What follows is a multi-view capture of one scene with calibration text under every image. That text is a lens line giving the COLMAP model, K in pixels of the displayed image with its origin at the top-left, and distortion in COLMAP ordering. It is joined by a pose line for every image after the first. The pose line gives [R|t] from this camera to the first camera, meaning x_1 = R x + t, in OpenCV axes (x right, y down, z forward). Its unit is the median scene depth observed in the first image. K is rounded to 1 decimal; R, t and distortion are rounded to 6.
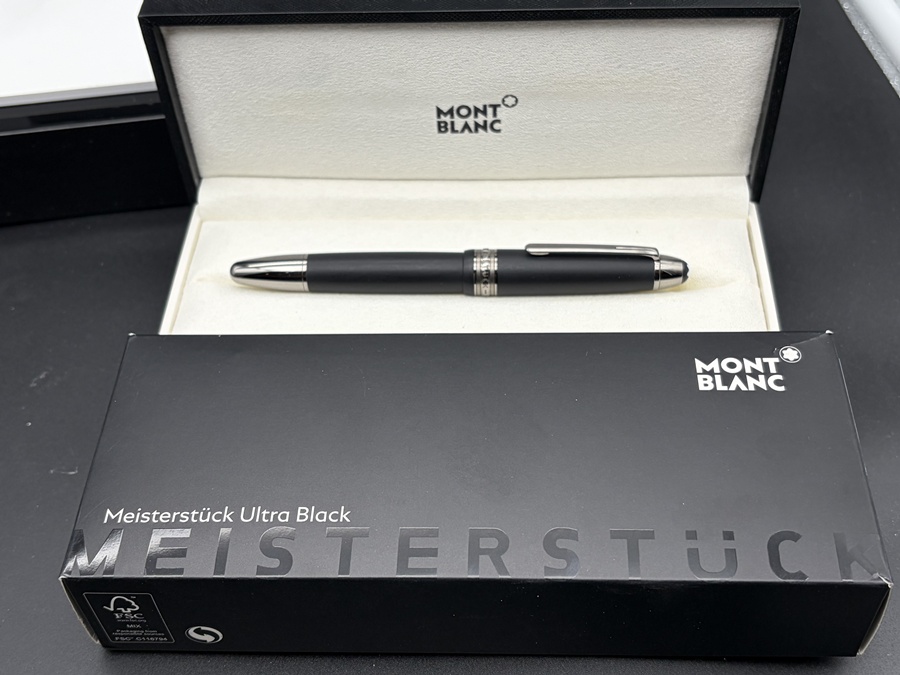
lens RADIAL K [[1145.2, 0, 450.0], [0, 1145.2, 337.5], [0, 0, 1]] dist [0.130654, -0.032541]
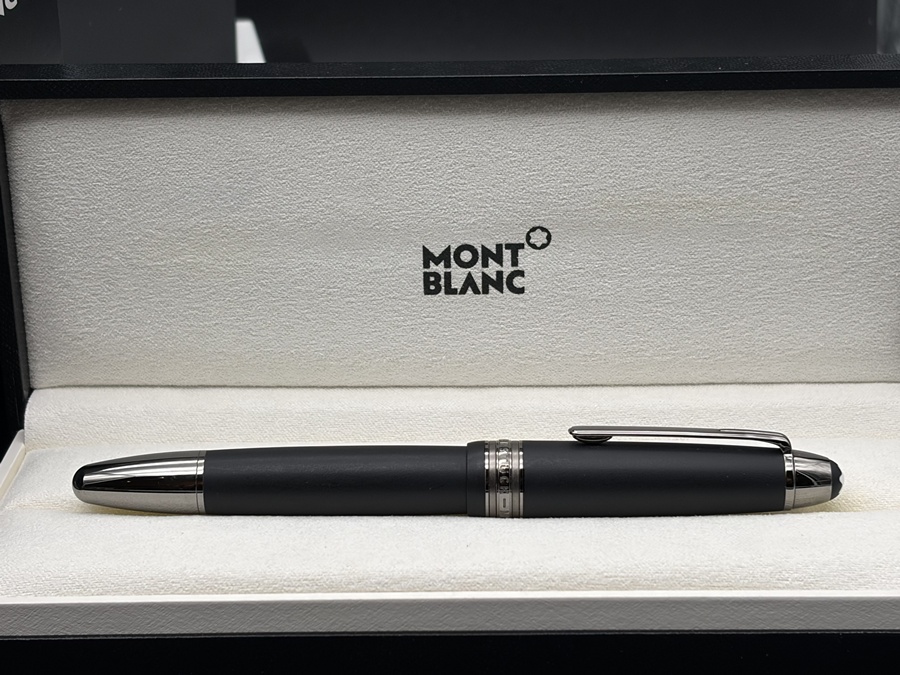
lens RADIAL K [[2001.5, 0, 450.0], [0, 2001.5, 337.5], [0, 0, 1]] dist [0.262632, -0.762747]
pose [[0.999671, 0.013867, 0.021599, -0.020186], [-0.003096, 0.900503, -0.434839, 0.325359], [-0.025479, 0.434629, 0.900249, 0.024580]]
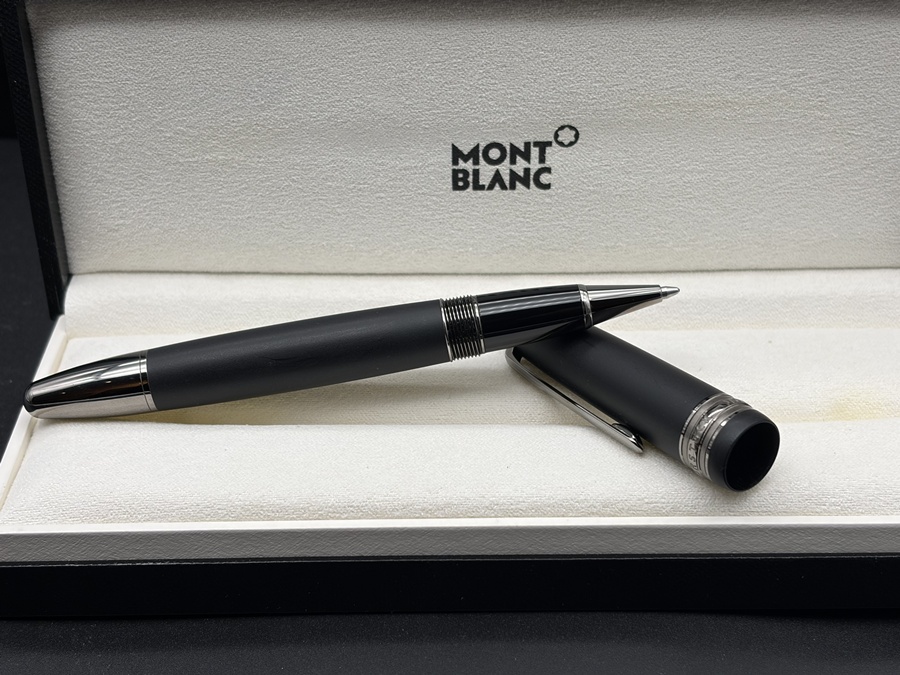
lens RADIAL K [[1520.6, 0, 450.0], [0, 1520.6, 337.5], [0, 0, 1]] dist [0.259477, -1.108151]
pose [[0.998448, 0.004852, 0.055475, -0.059998], [0.010098, 0.963906, -0.266051, 0.130627], [-0.054763, 0.266198, 0.962361, 0.205633]]
